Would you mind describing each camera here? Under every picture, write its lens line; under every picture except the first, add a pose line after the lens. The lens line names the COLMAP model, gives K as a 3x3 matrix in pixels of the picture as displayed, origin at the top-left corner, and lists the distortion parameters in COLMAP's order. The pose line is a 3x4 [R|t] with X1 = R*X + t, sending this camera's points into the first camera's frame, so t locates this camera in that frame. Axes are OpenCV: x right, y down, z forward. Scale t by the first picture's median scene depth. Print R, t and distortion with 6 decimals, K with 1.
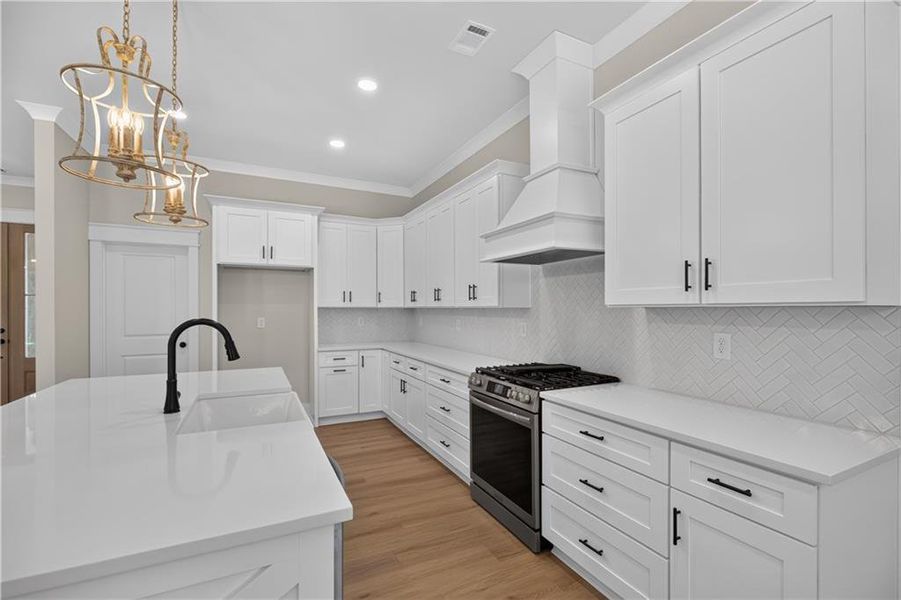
lens RADIAL K [[409.1, 0, 454.9], [0, 409.1, 308.1], [0, 0, 1]] dist [-0.002611, -0.000158]
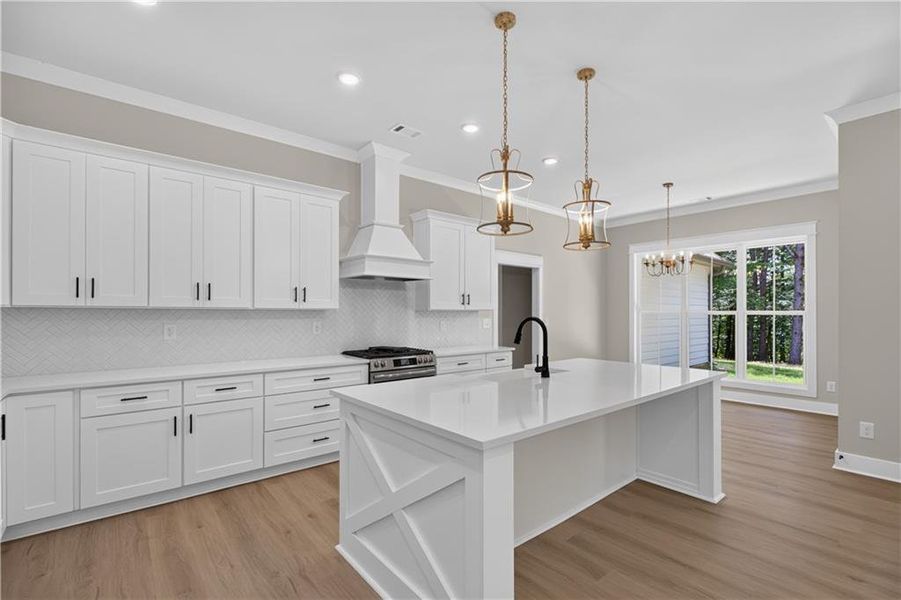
lens RADIAL K [[409.1, 0, 454.9], [0, 409.1, 308.1], [0, 0, 1]] dist [-0.002611, -0.000158]
pose [[-0.222750, 0.012222, 0.974799, -1.051011], [-0.001560, 0.999916, -0.012893, 0.006551], [-0.974874, -0.004392, -0.222712, 0.845671]]
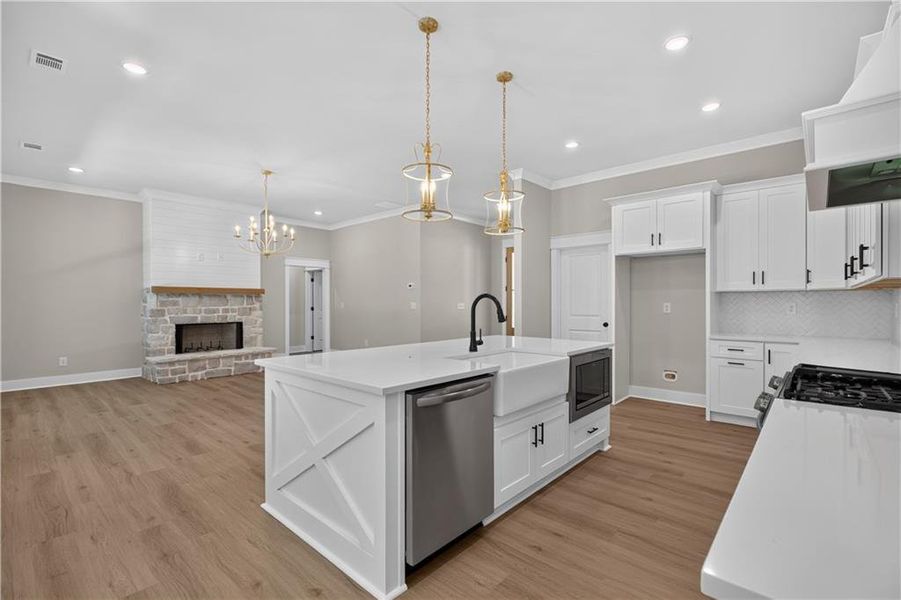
lens RADIAL K [[409.1, 0, 454.9], [0, 409.1, 308.1], [0, 0, 1]] dist [-0.002611, -0.000158]
pose [[0.345839, 0.011383, -0.938225, 0.333483], [0.000681, 0.999923, 0.012383, 0.025244], [0.938294, -0.004921, 0.345805, 0.148766]]
